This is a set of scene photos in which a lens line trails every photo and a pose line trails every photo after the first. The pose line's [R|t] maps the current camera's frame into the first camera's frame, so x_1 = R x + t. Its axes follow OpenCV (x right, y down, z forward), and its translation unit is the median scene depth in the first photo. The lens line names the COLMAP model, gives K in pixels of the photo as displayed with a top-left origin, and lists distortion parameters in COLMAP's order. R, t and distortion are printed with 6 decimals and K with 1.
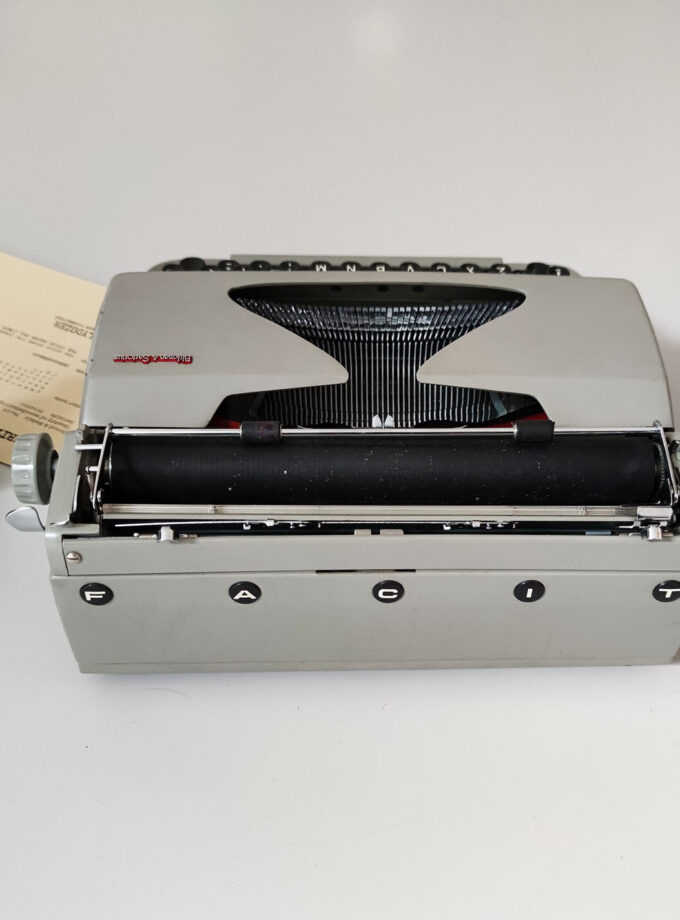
lens RADIAL K [[1015.7, 0, 324.9], [0, 1015.7, 461.4], [0, 0, 1]] dist [0.169744, -0.025291]
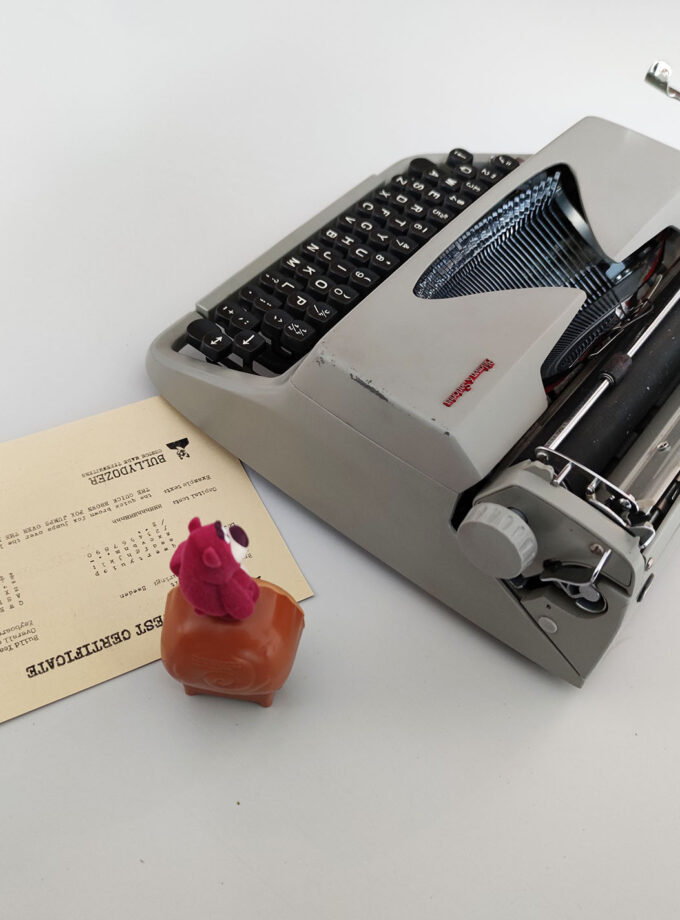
lens RADIAL K [[1015.7, 0, 324.9], [0, 1015.7, 461.4], [0, 0, 1]] dist [0.169744, -0.025291]
pose [[0.621861, -0.582816, 0.523082, -0.592619], [0.541721, 0.802487, 0.250108, -0.262953], [-0.565533, 0.127832, 0.814758, 0.239000]]
